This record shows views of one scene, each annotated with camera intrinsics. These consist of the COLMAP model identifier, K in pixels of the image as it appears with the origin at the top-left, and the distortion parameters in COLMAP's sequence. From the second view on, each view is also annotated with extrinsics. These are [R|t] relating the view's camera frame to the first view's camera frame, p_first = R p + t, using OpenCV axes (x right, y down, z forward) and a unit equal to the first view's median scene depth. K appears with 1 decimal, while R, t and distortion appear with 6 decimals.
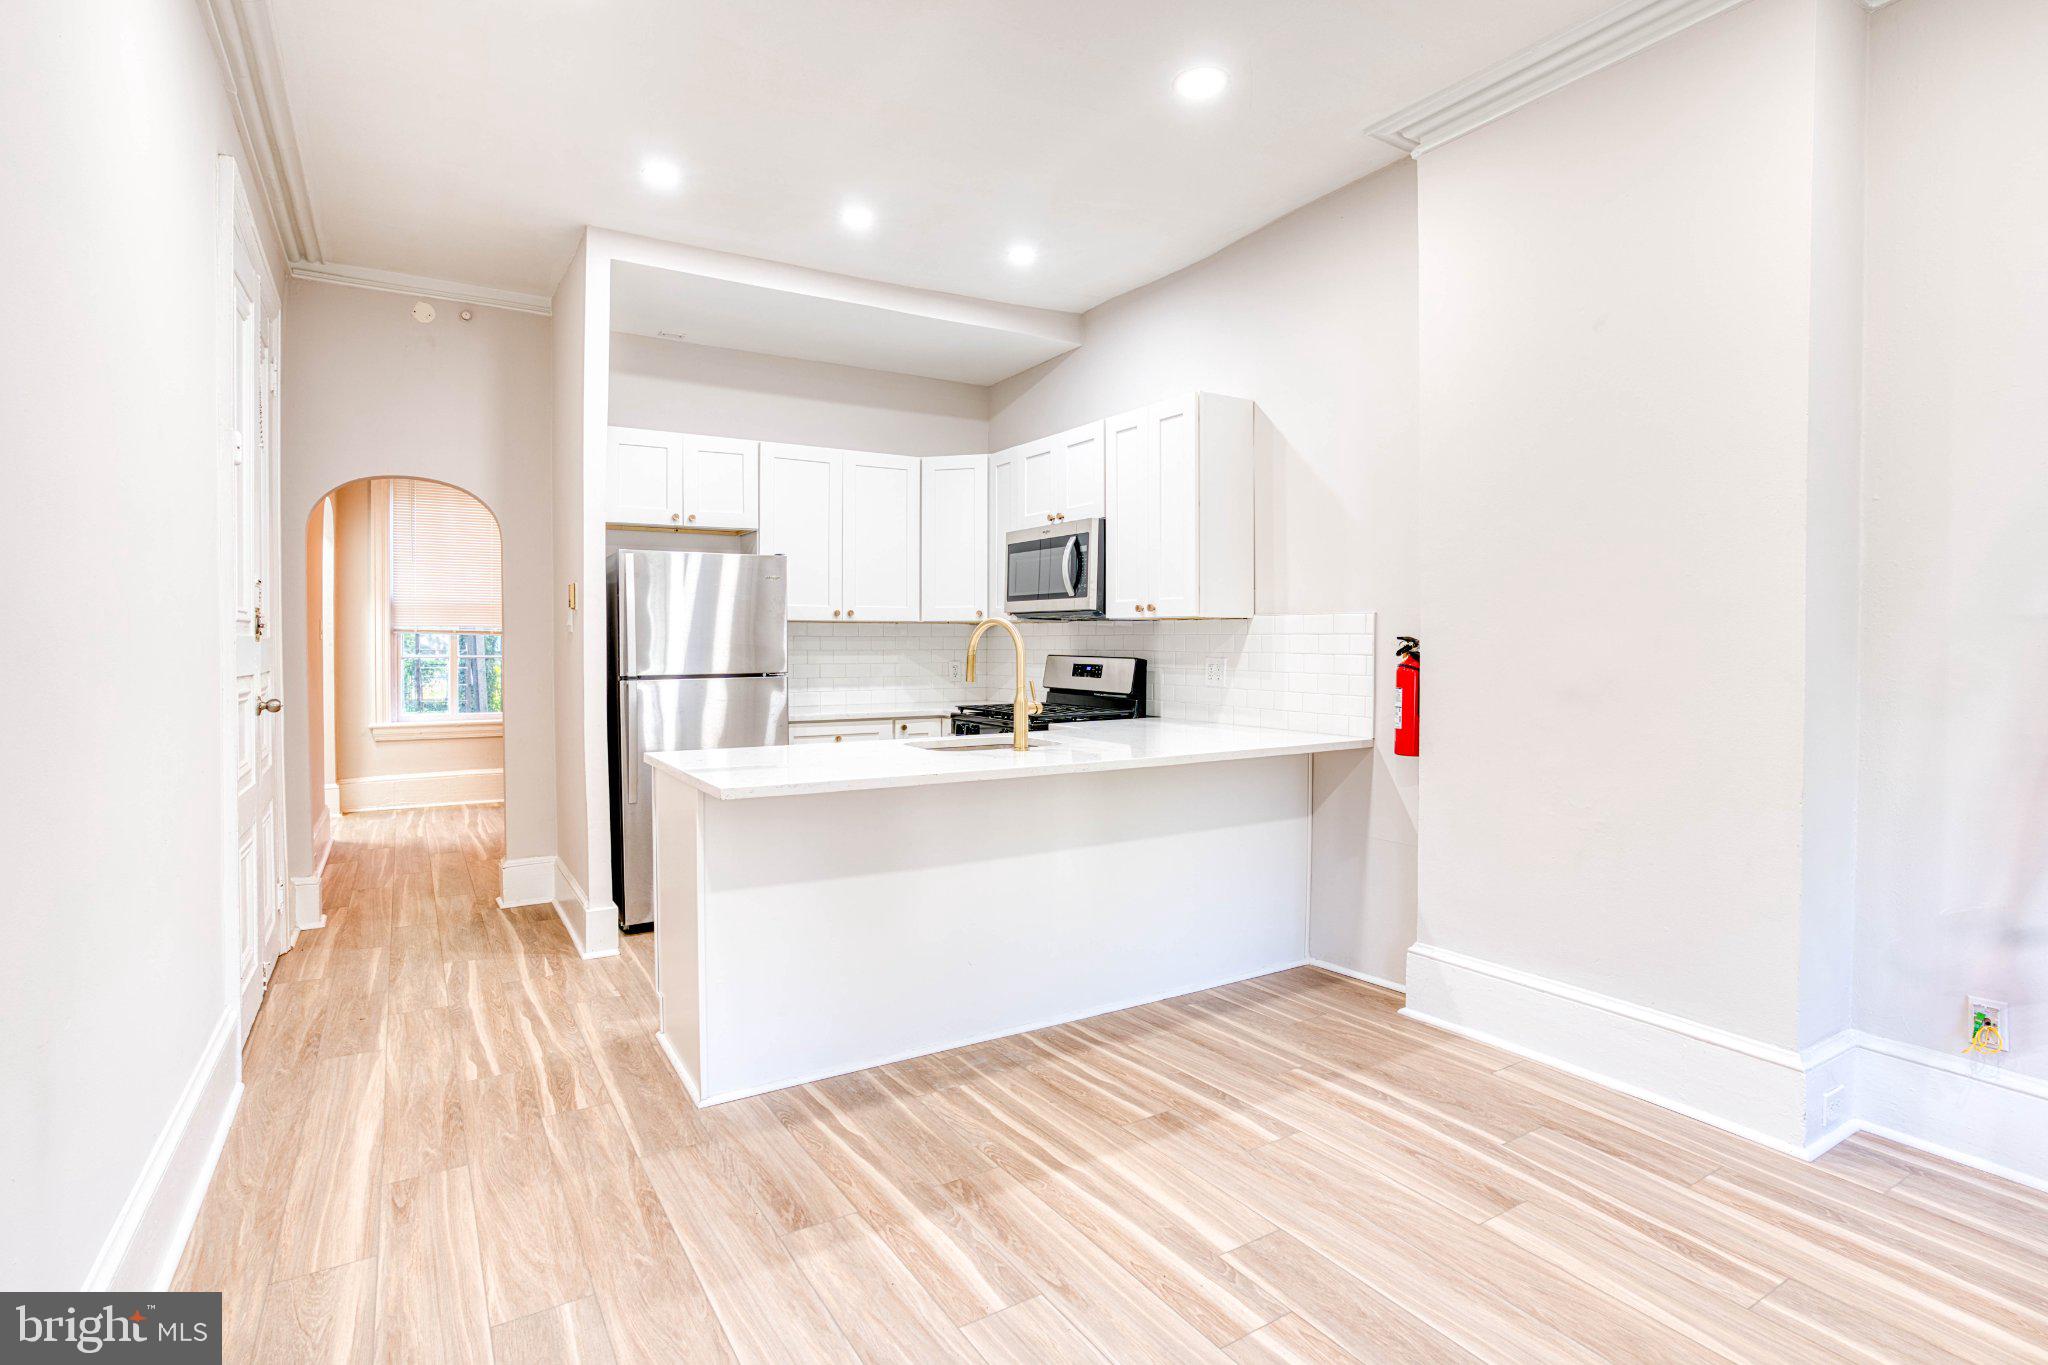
lens RADIAL K [[1025.4, 0, 1011.0], [0, 1025.4, 659.9], [0, 0, 1]] dist [-0.056992, 0.031220]
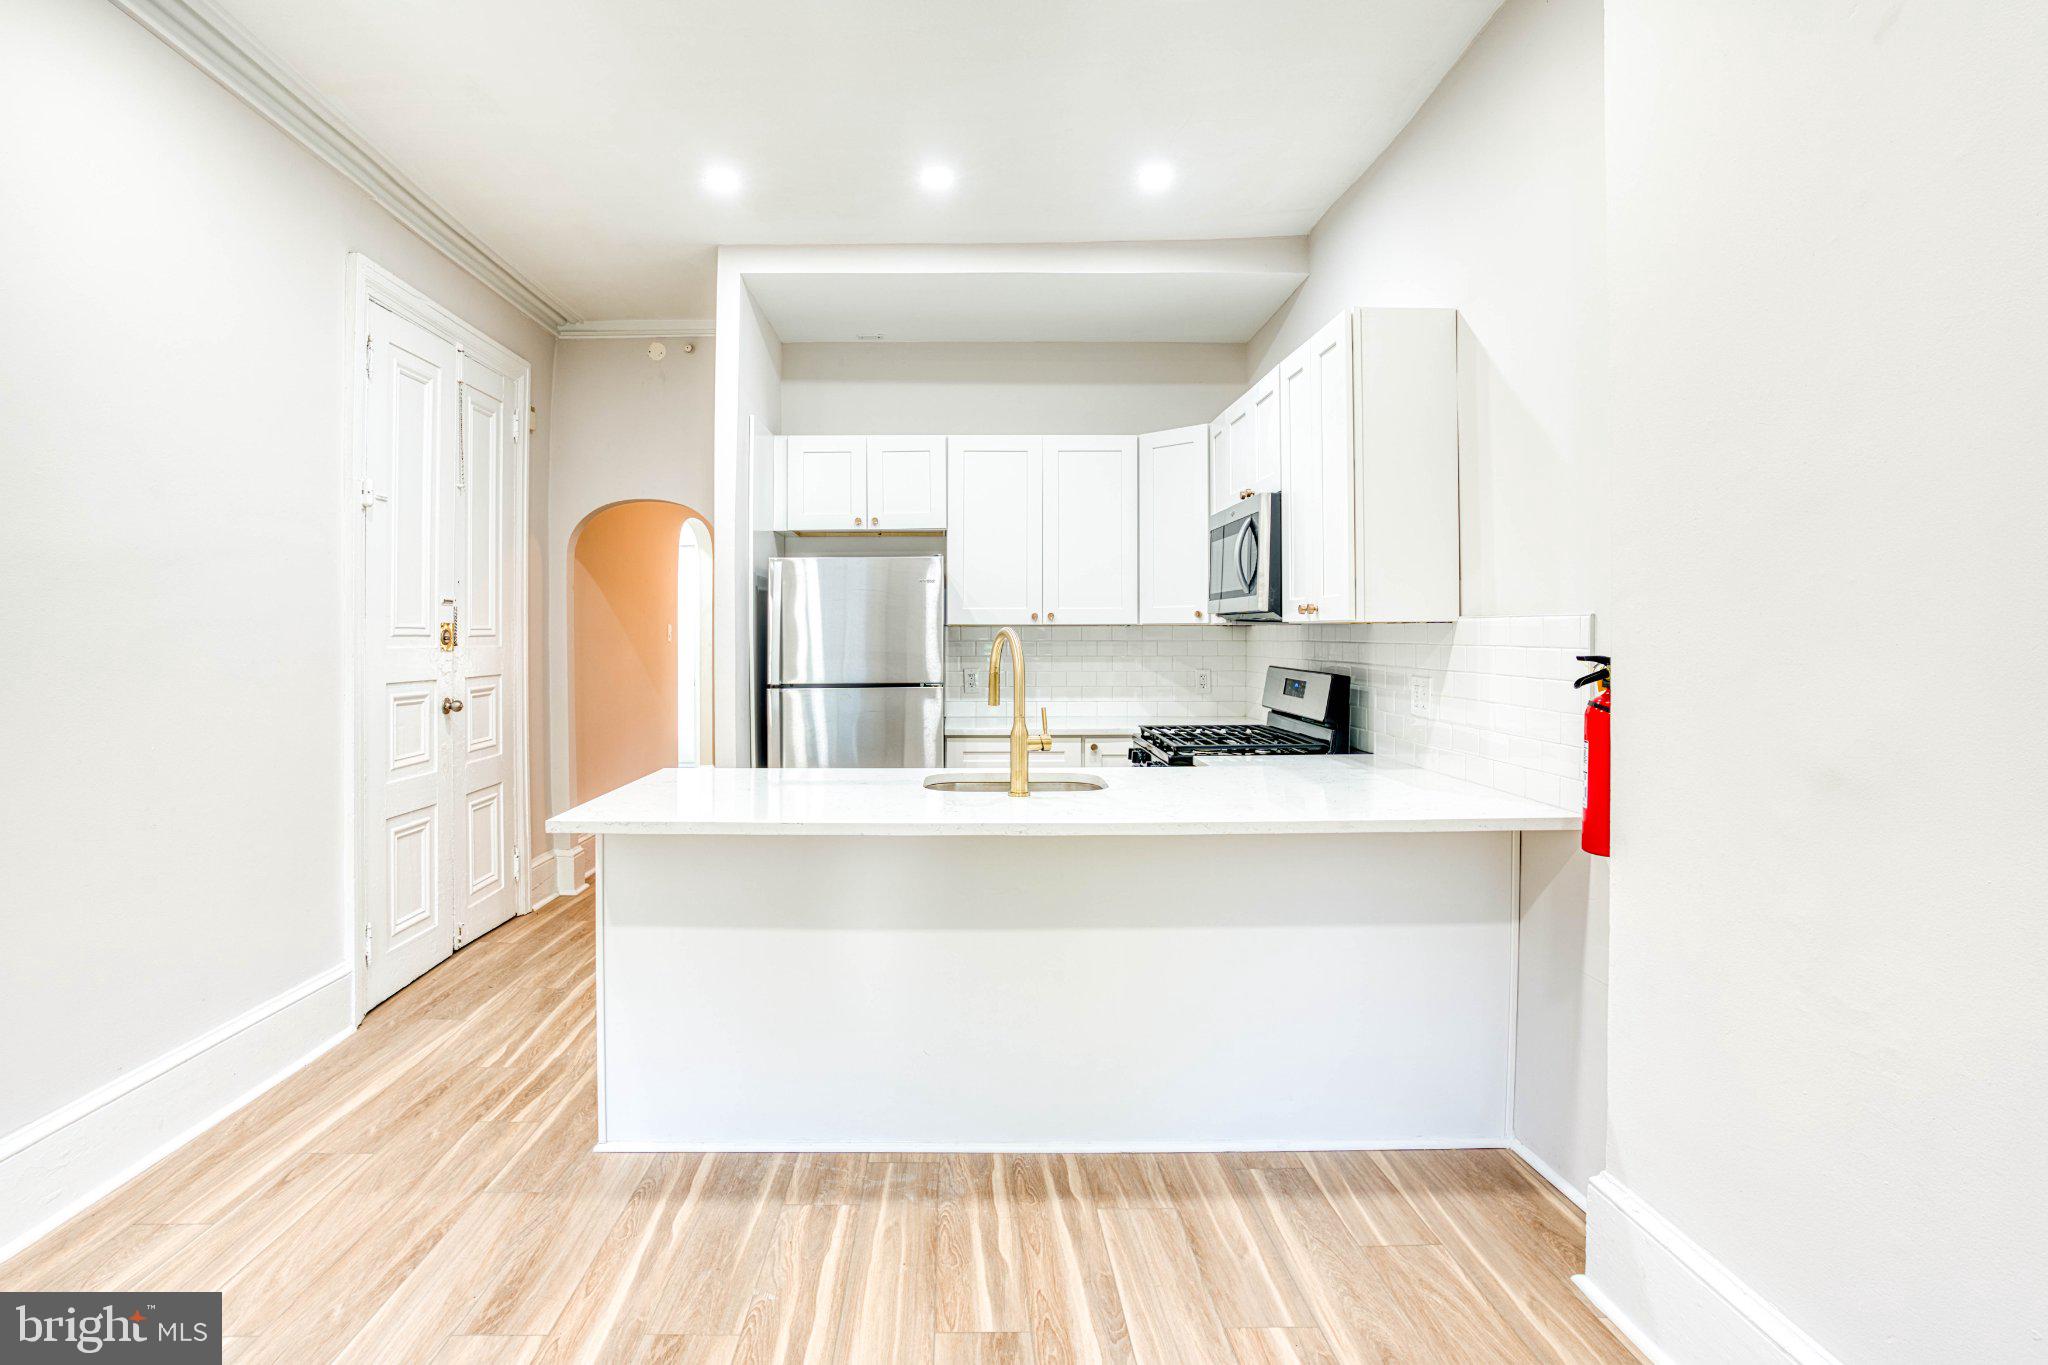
lens RADIAL K [[1025.4, 0, 942.9], [0, 1025.4, 638.8], [0, 0, 1]] dist [-0.056992, 0.031220]
pose [[0.848660, 0.000264, -0.528939, 0.365094], [-0.006928, 0.999920, -0.010617, -0.023681], [0.528894, 0.012675, 0.848593, 0.282051]]
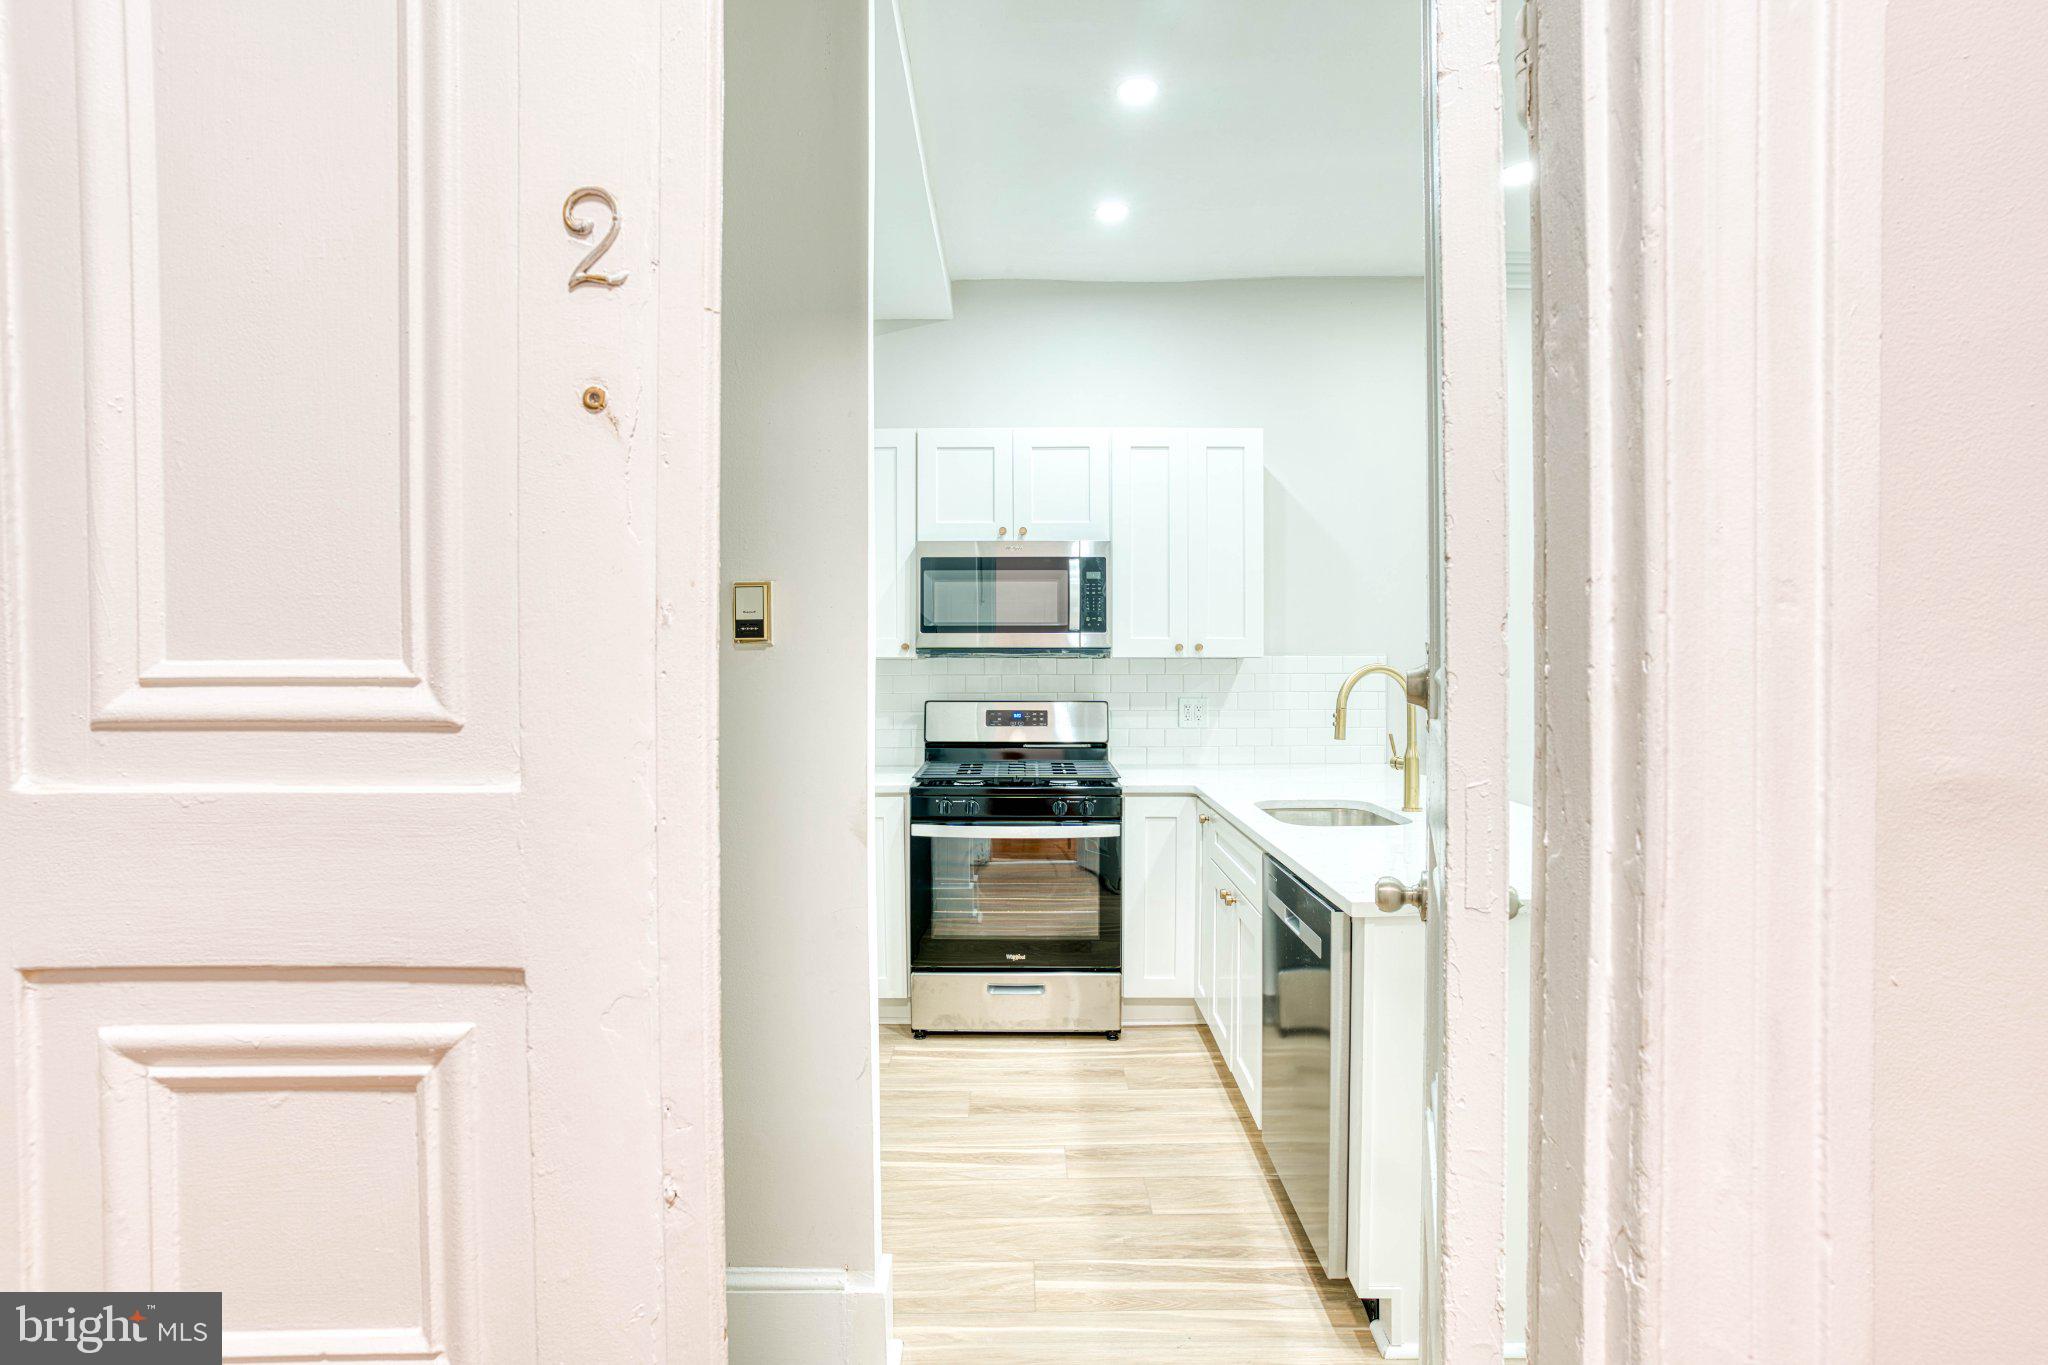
lens RADIAL K [[976.5, 0, 1025.0], [0, 976.5, 655.0], [0, 0, 1]] dist [0.009680, -0.000235]
pose [[0.495148, 0.002261, 0.868805, -0.868714], [0.020717, 0.999682, -0.014409, -0.041952], [-0.868561, 0.025134, 0.494944, 0.847825]]
